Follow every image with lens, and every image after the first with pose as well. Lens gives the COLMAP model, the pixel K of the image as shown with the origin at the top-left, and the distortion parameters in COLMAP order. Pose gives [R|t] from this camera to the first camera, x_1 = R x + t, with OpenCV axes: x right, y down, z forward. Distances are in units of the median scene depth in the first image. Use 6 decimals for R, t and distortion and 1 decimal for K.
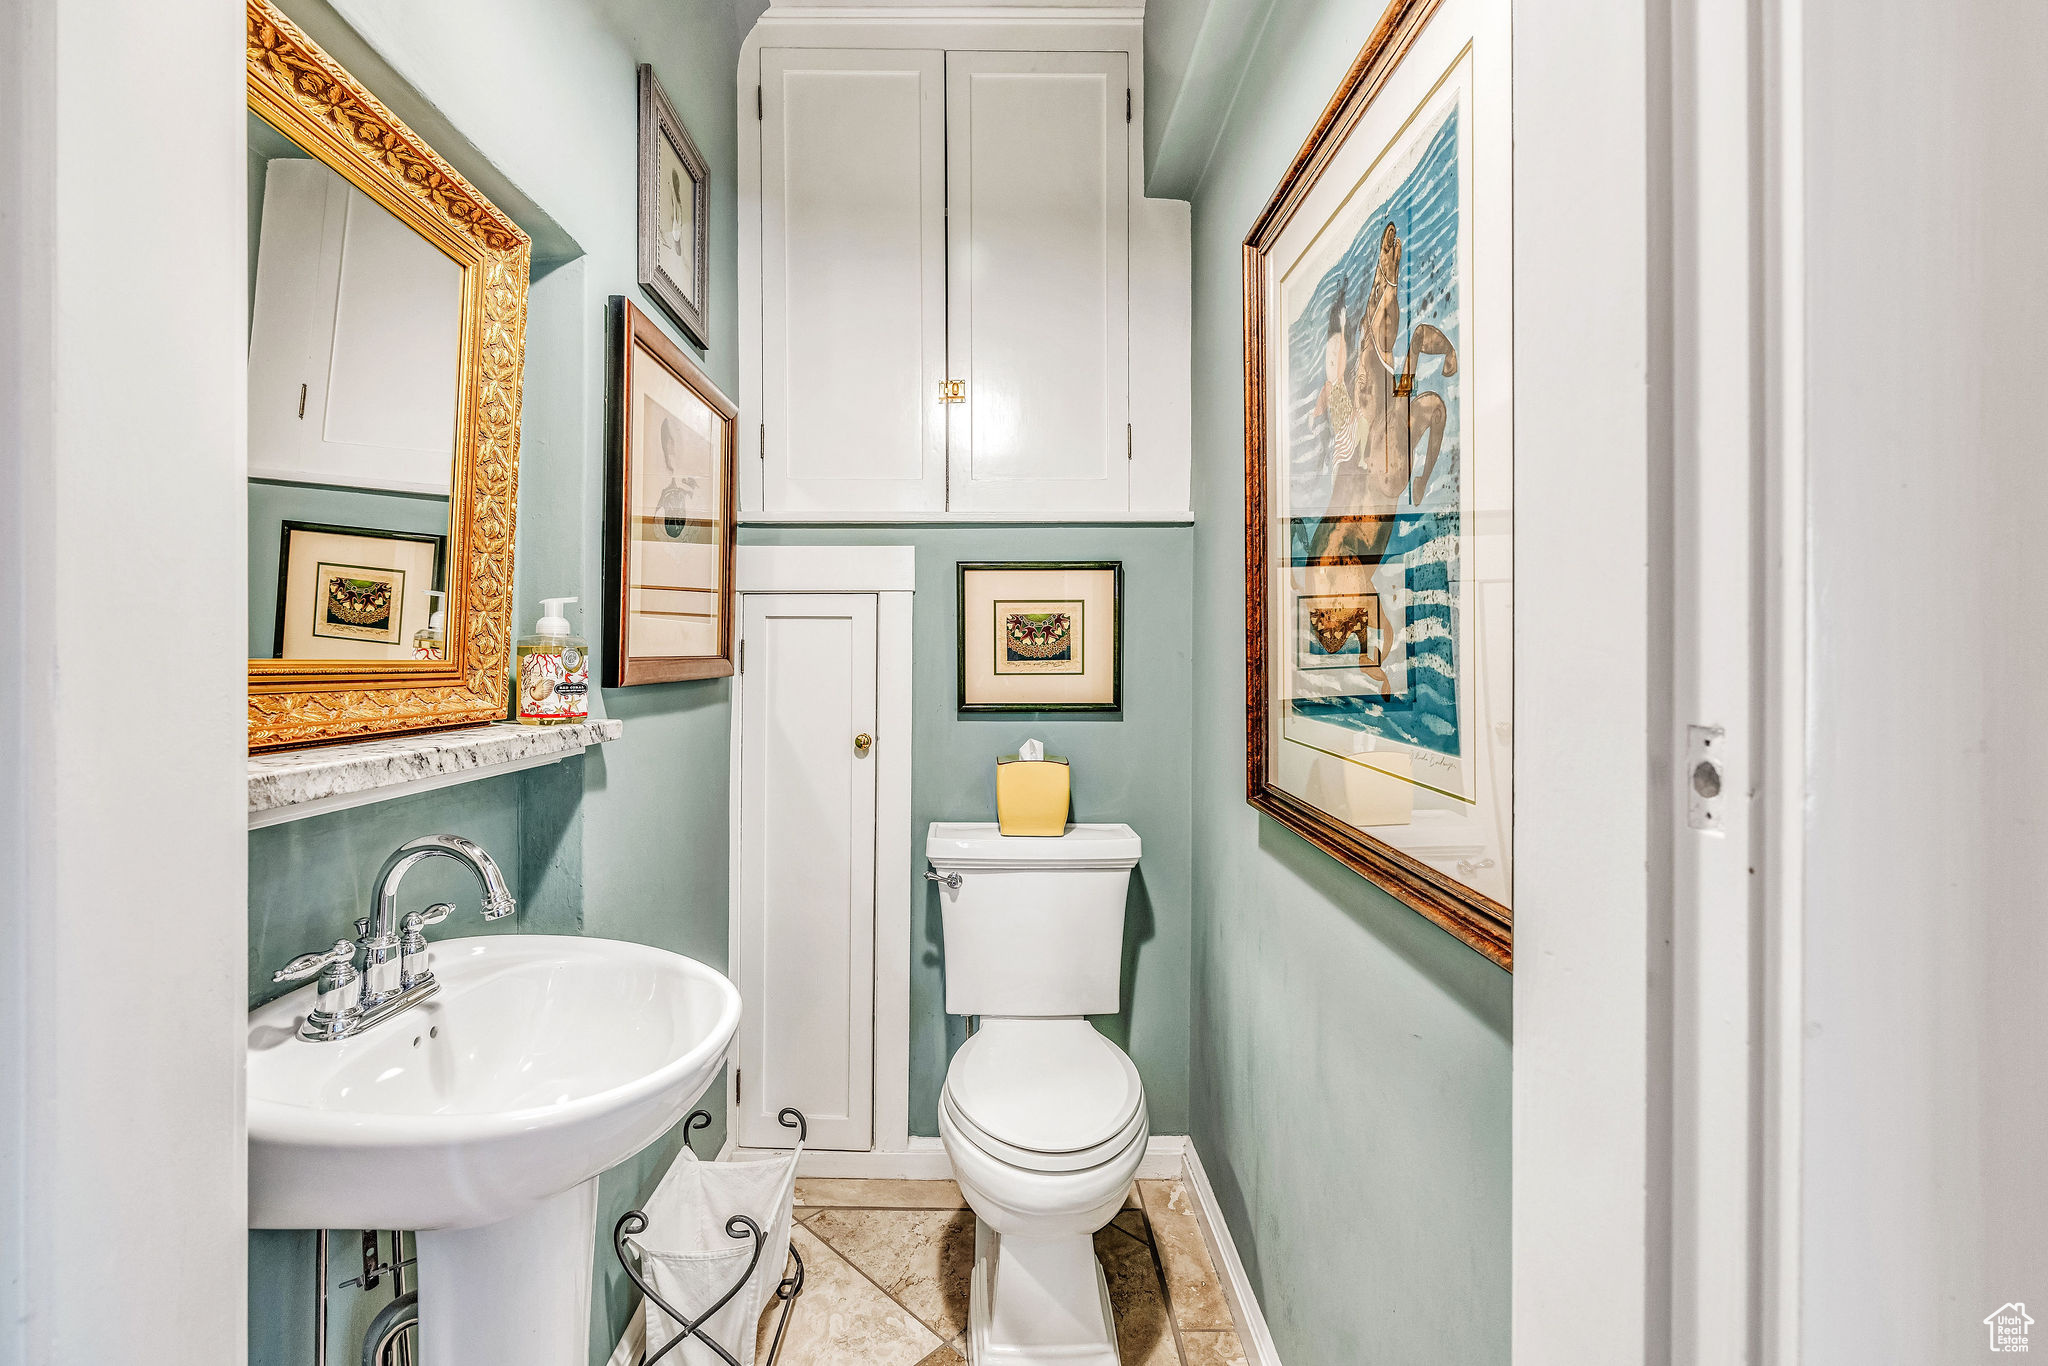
lens RADIAL K [[868.5, 0, 1019.0], [0, 868.5, 668.3], [0, 0, 1]] dist [-0.000104, 0.000034]
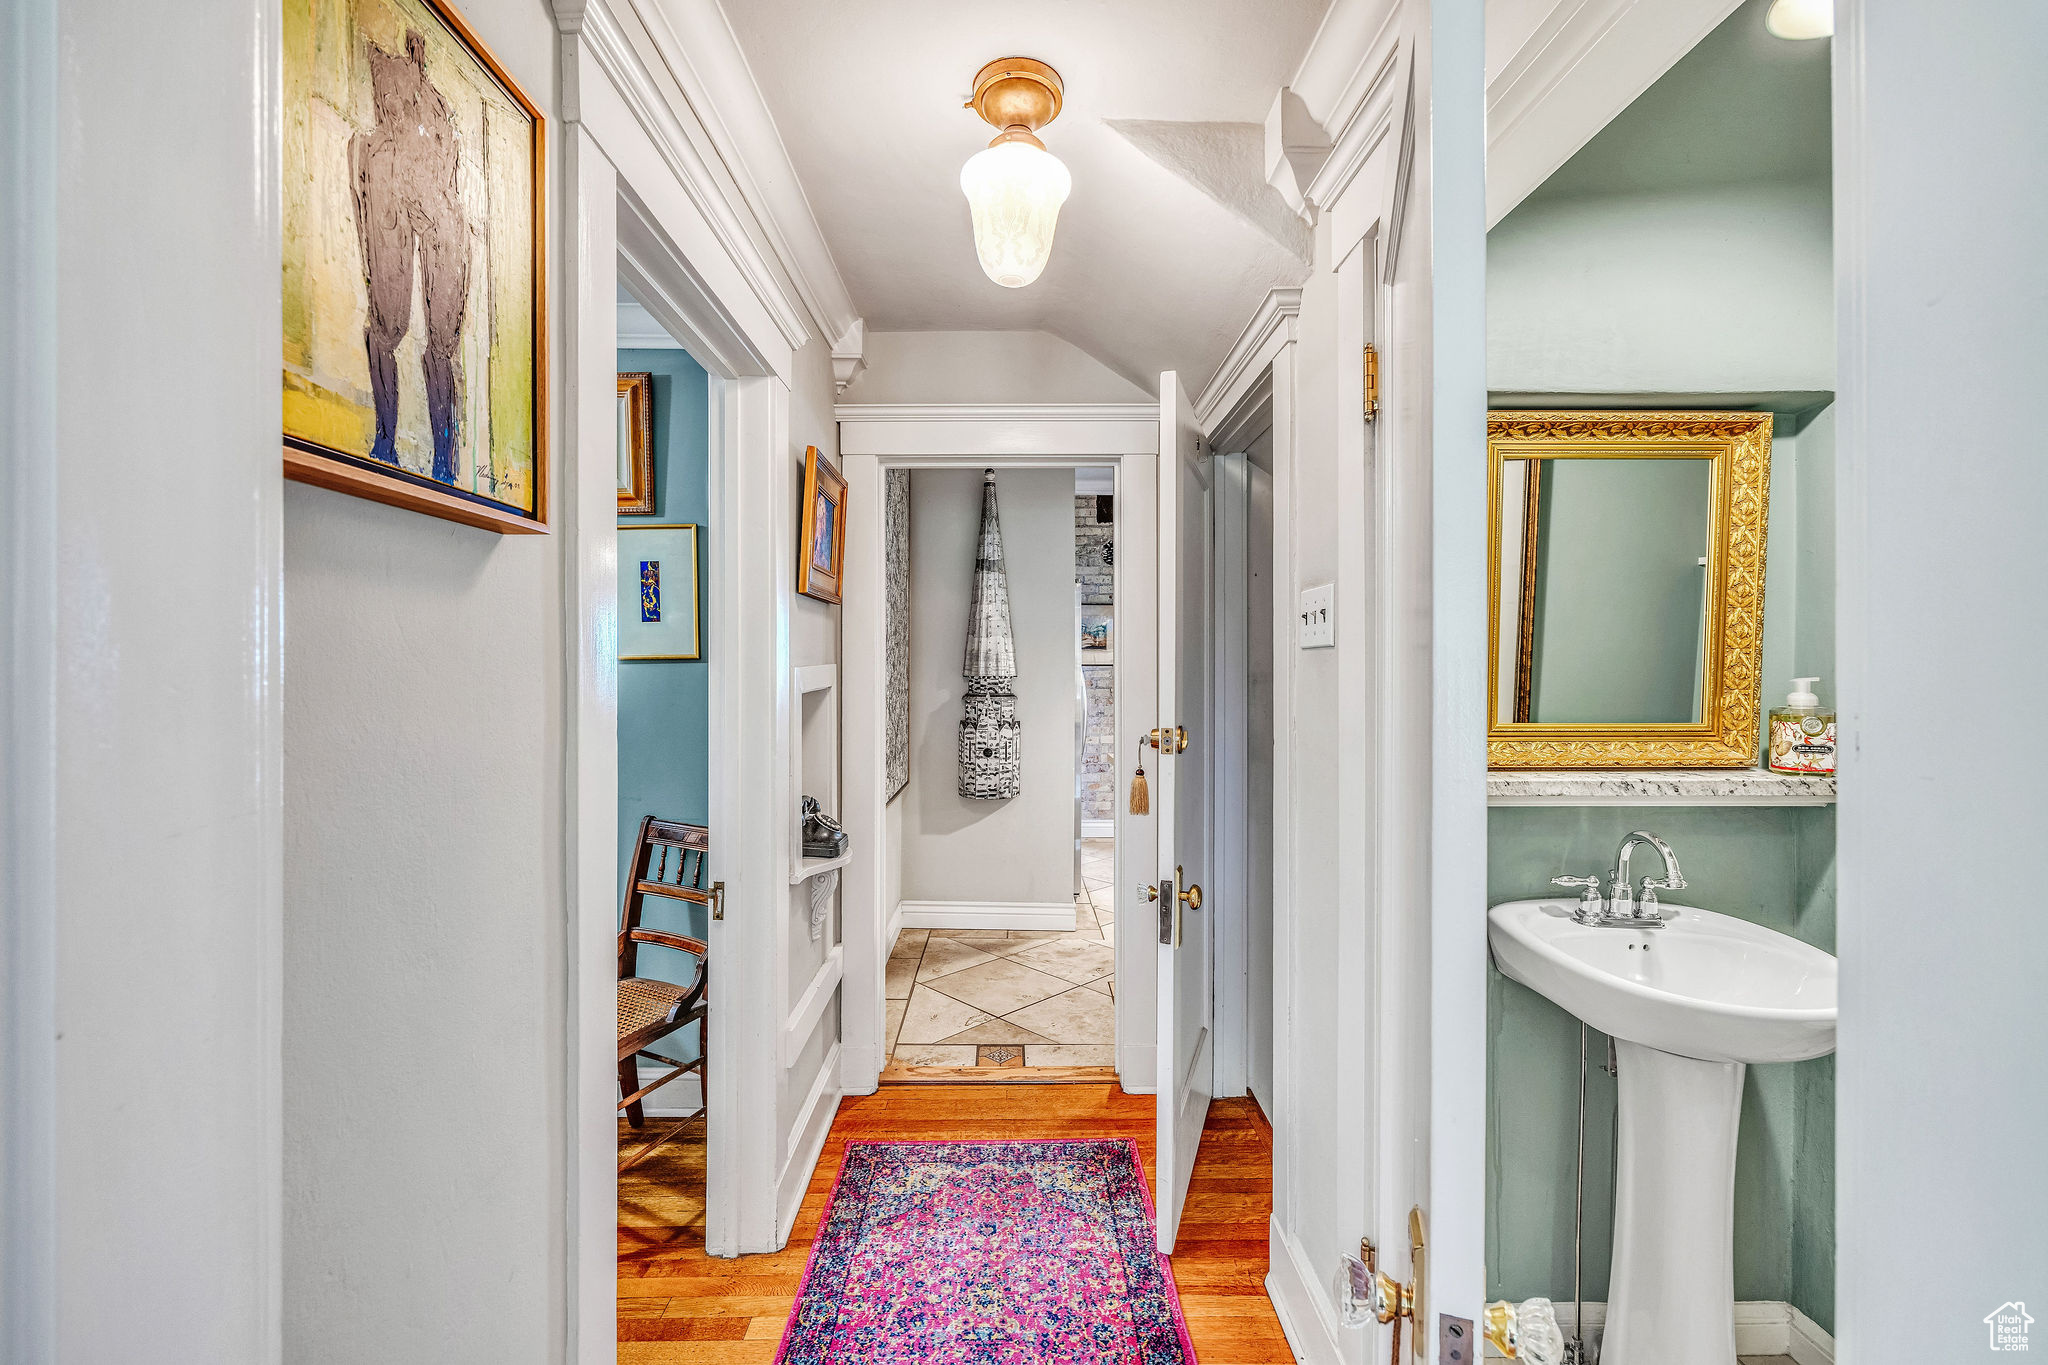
lens RADIAL K [[868.5, 0, 1019.0], [0, 868.5, 667.8], [0, 0, 1]] dist [-0.000104, 0.000034]
pose [[-0.023981, 0.003520, -0.999706, 0.994297], [-0.005076, 0.999980, 0.003643, -0.119767], [0.999700, 0.005162, -0.023963, -0.168815]]
